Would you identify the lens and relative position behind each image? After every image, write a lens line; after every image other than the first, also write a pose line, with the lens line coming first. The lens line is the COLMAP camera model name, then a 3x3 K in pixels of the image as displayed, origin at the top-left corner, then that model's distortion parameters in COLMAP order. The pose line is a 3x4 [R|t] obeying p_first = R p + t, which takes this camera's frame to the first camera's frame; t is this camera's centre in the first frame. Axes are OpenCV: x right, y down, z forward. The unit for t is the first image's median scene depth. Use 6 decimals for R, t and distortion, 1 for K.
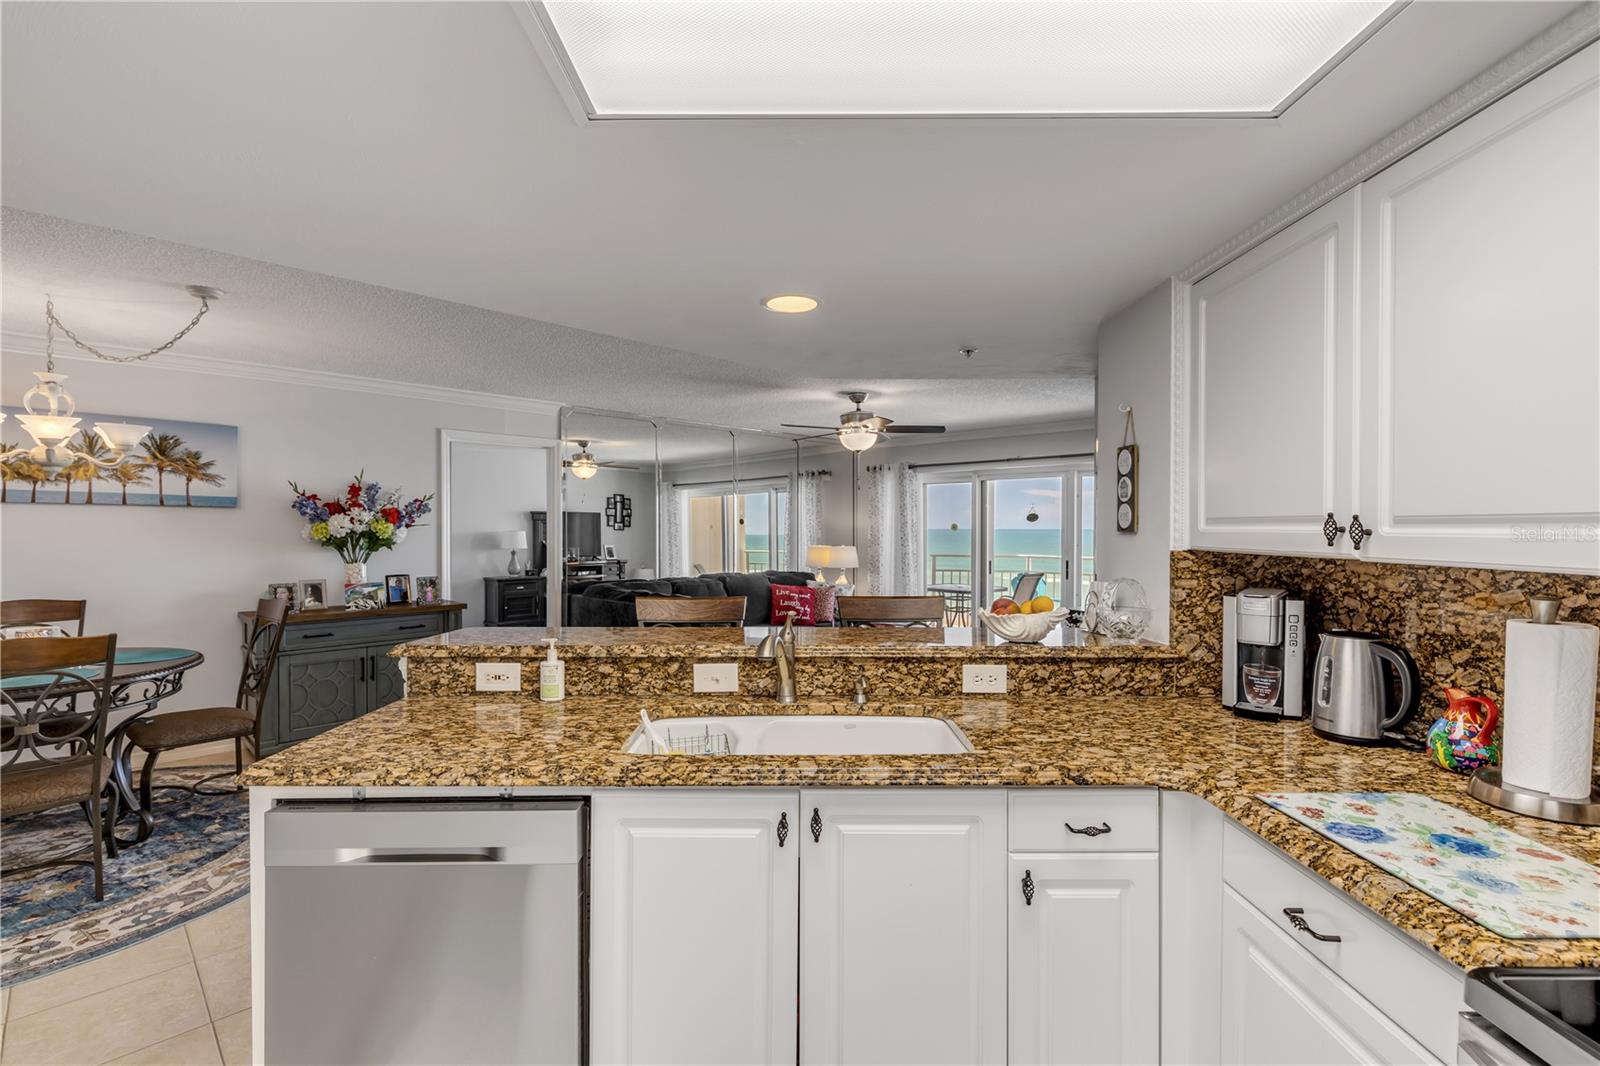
lens RADIAL K [[733.9, 0, 793.3], [0, 733.9, 532.2], [0, 0, 1]] dist [0.003872, -0.000309]
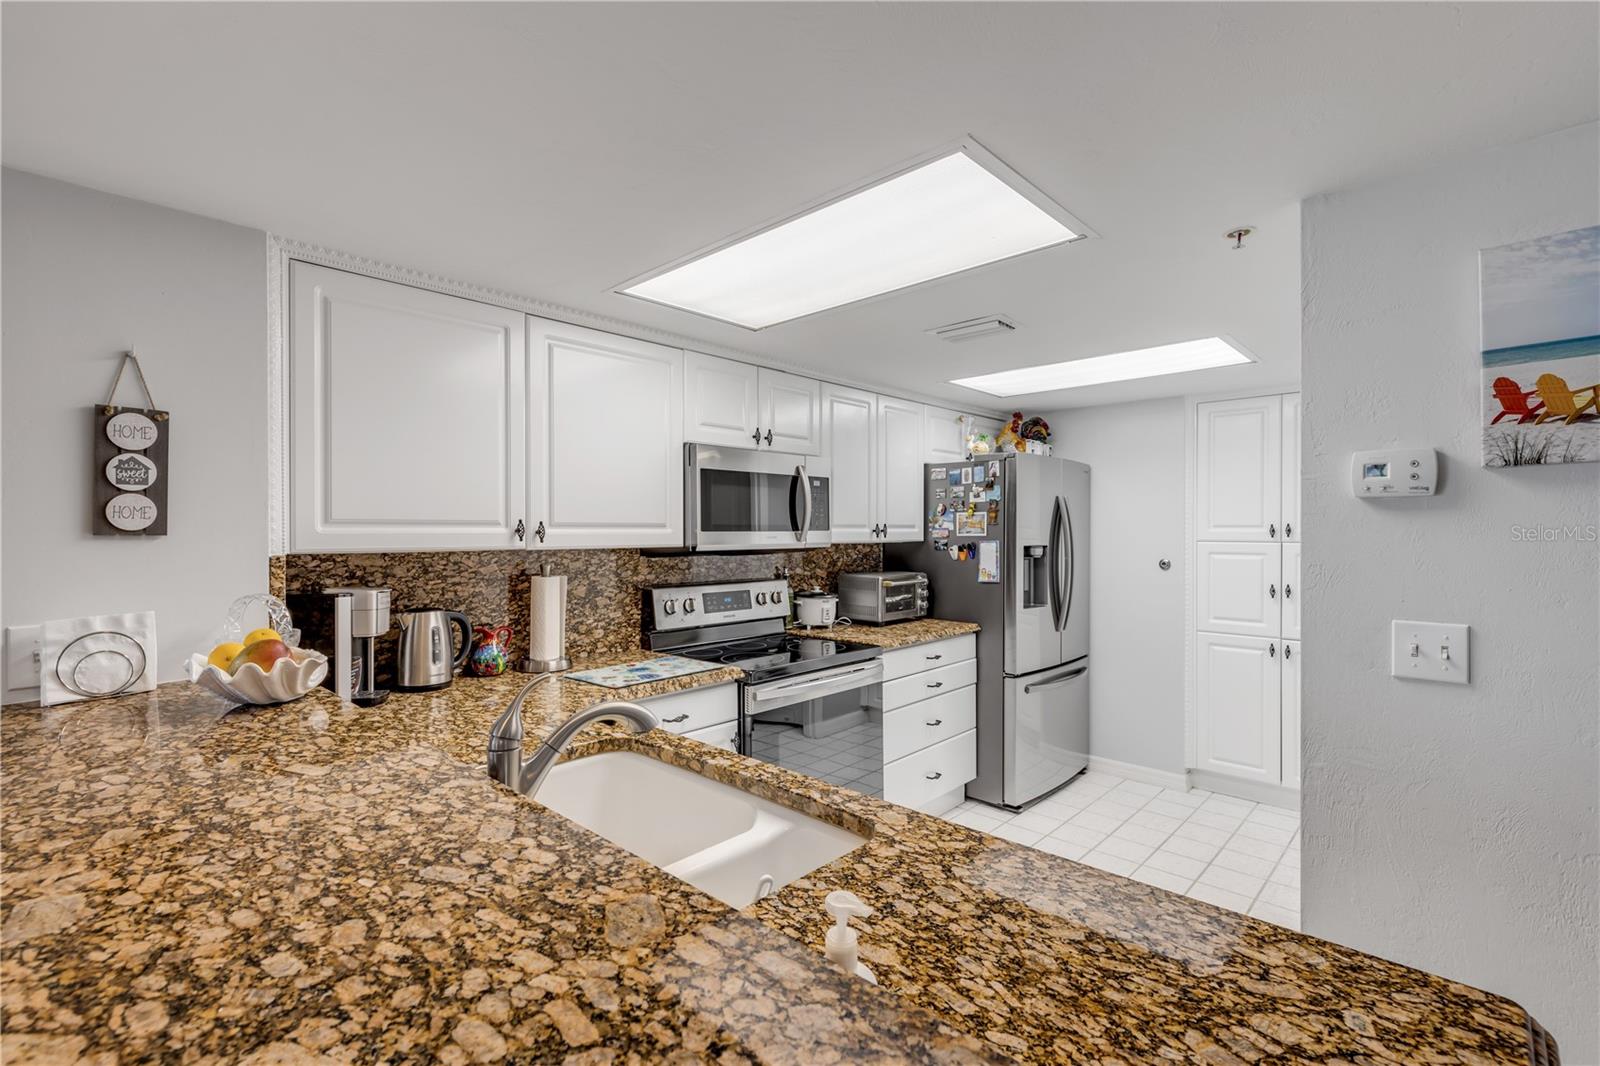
lens RADIAL K [[724.2, 0, 797.0], [0, 724.2, 533.2], [0, 0, 1]] dist [0.008640, -0.000816]
pose [[-0.732373, -0.002835, 0.680898, -0.504853], [0.005186, 0.999939, 0.009741, -0.006561], [-0.680884, 0.010665, -0.732313, 1.213383]]
